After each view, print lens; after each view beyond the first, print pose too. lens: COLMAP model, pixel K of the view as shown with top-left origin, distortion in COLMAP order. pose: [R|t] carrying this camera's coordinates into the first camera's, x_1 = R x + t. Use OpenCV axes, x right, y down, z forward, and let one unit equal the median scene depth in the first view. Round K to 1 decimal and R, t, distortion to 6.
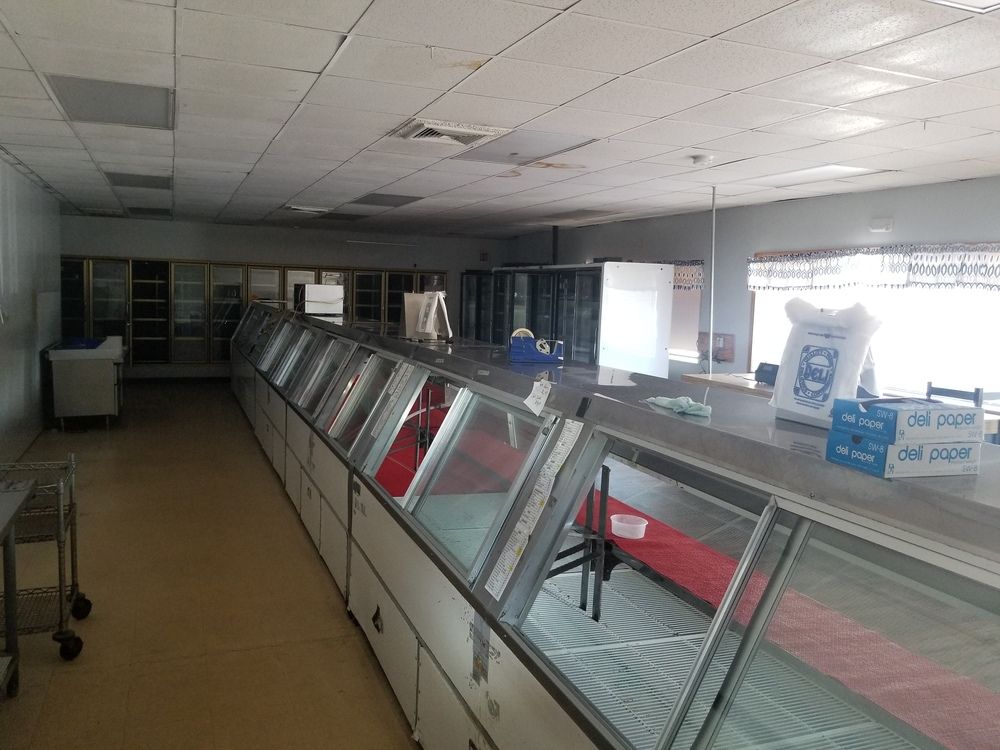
lens RADIAL K [[782.9, 0, 500.0], [0, 782.9, 375.0], [0, 0, 1]] dist [0.079389, -0.121096]
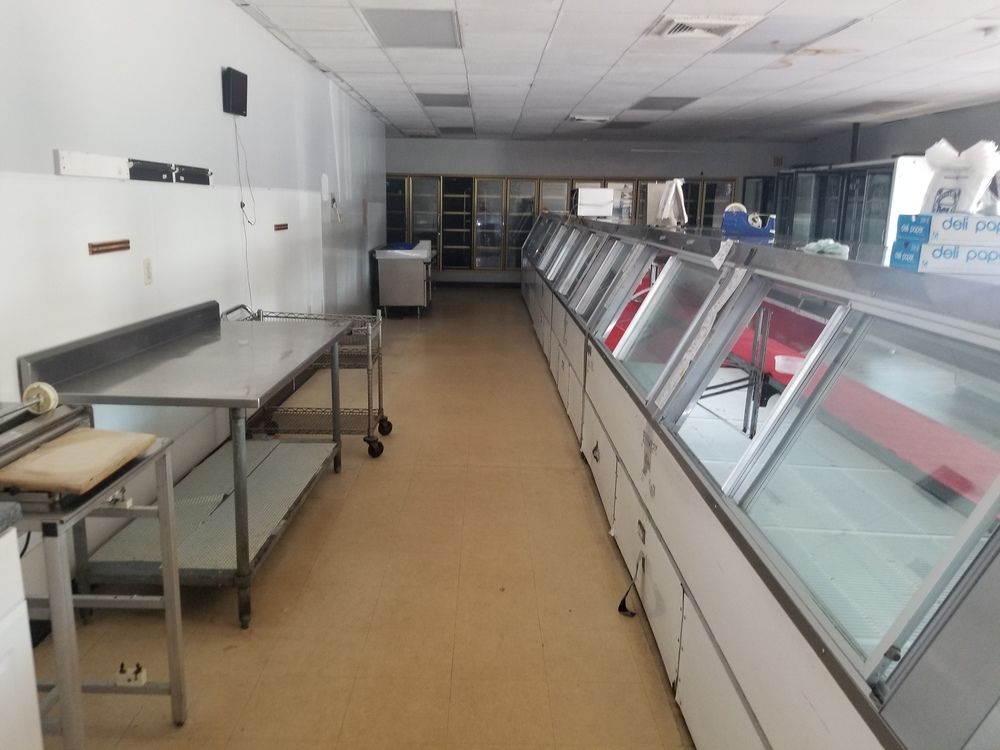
lens RADIAL K [[782.9, 0, 500.0], [0, 782.9, 375.0], [0, 0, 1]] dist [0.079389, -0.121096]
pose [[0.931176, 0.060199, -0.359565, 0.074408], [-0.024039, 0.994265, 0.104208, 0.039582], [0.363776, -0.088393, 0.927283, -0.089106]]
